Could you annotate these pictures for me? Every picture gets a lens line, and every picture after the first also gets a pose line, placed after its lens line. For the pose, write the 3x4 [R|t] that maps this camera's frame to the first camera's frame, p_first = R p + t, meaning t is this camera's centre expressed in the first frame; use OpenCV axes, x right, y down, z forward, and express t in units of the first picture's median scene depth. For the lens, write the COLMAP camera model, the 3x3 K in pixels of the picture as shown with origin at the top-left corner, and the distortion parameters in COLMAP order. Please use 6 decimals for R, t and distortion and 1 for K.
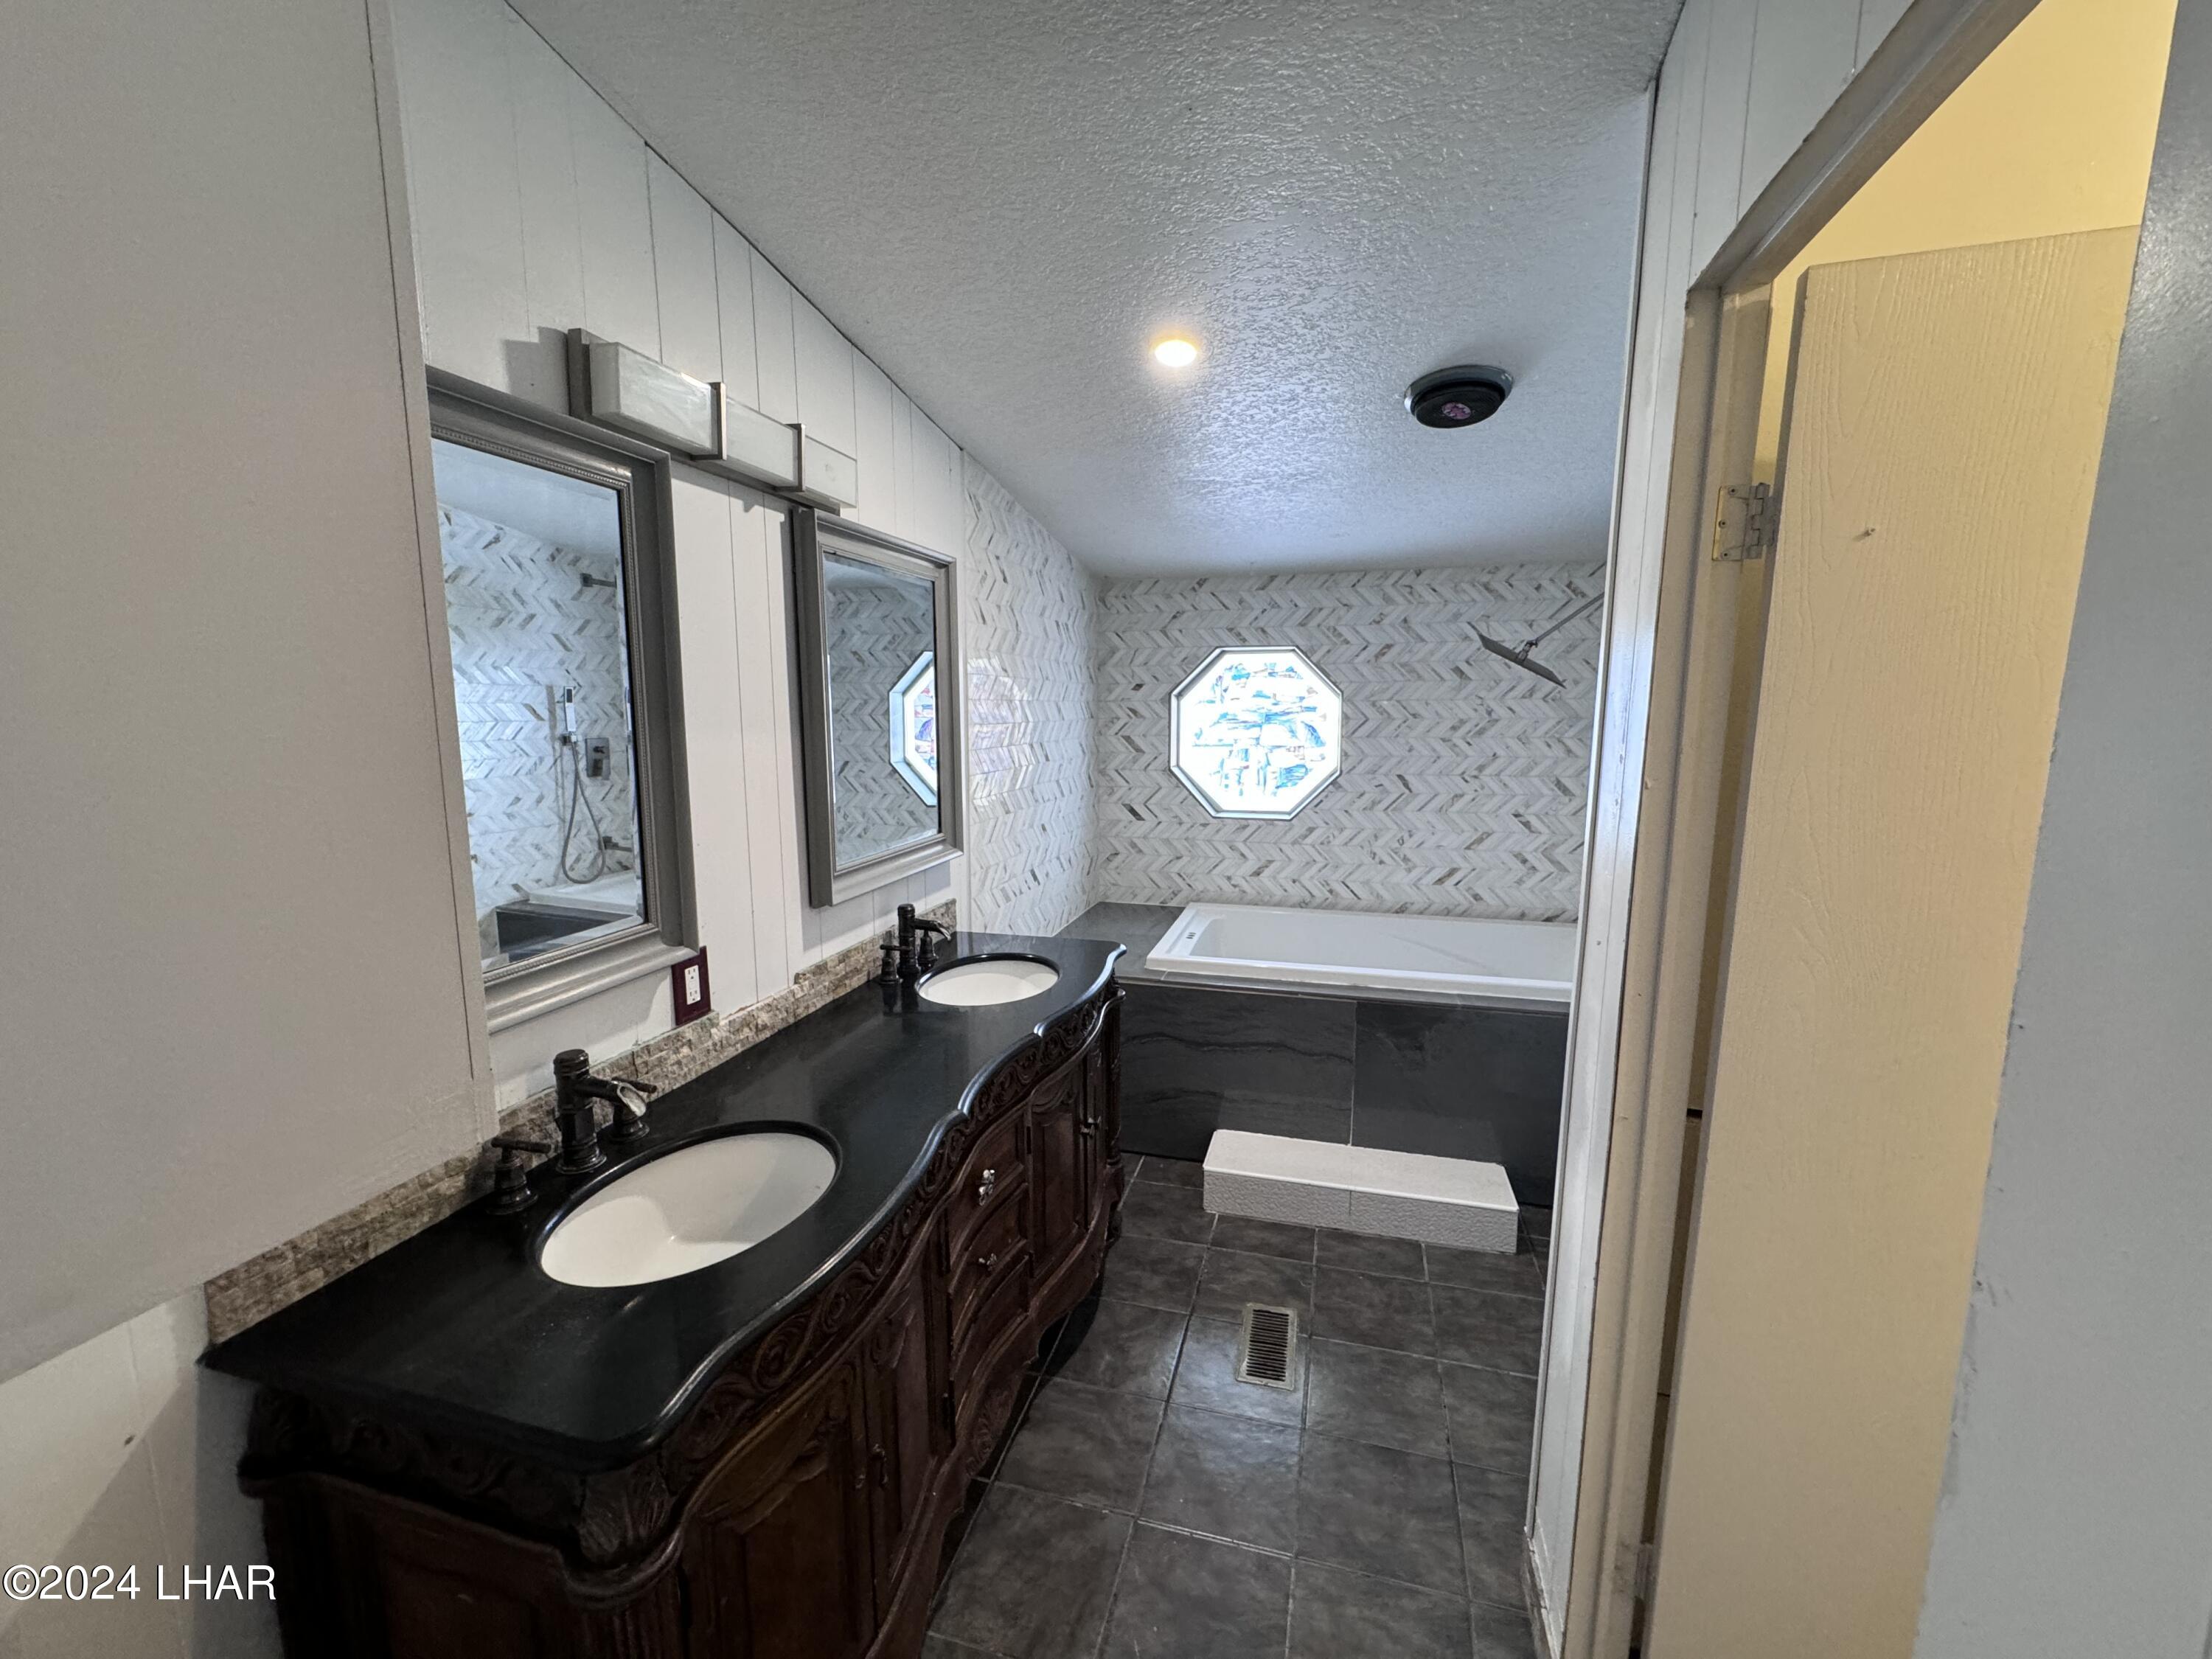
lens RADIAL K [[893.4, 0, 1102.0], [0, 893.4, 829.0], [0, 0, 1]] dist [-0.004076, 0.001058]
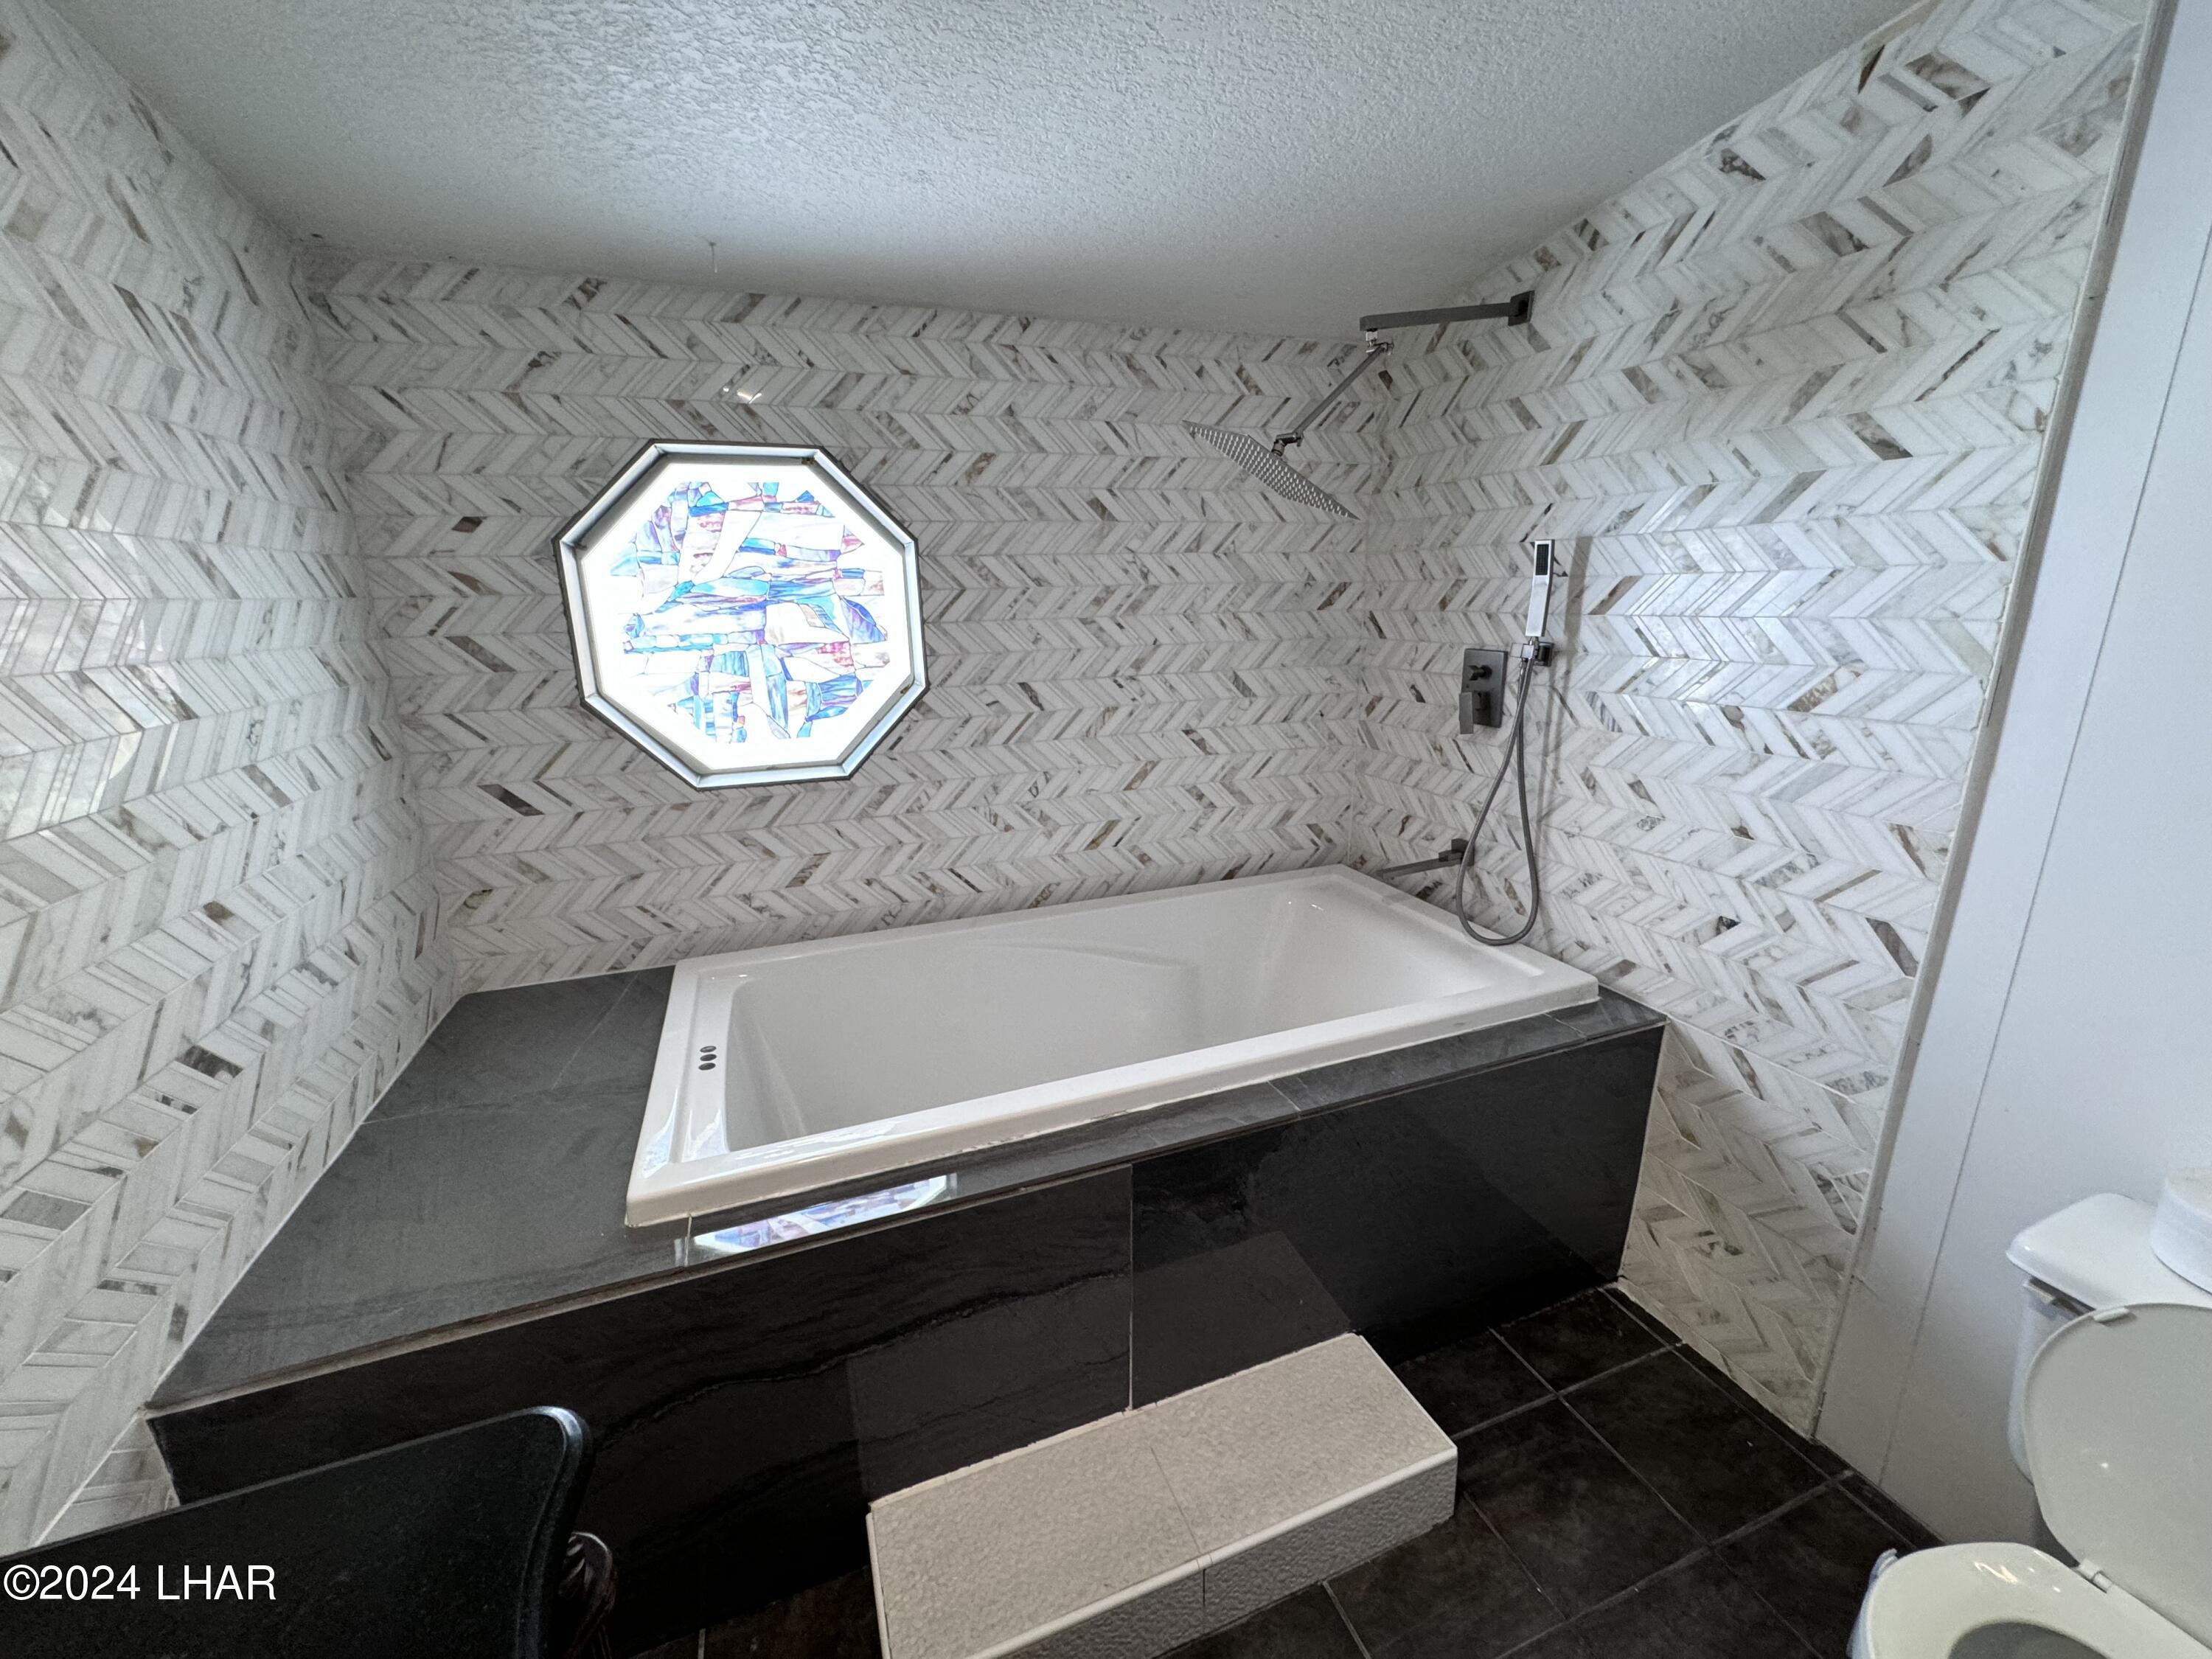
lens RADIAL K [[893.4, 0, 1113.5], [0, 893.4, 829.6], [0, 0, 1]] dist [-0.004076, 0.001058]
pose [[0.804321, -0.164326, 0.571021, 0.023500], [0.097103, 0.984430, 0.146519, -0.050735], [-0.586207, -0.062401, 0.807754, 0.524710]]
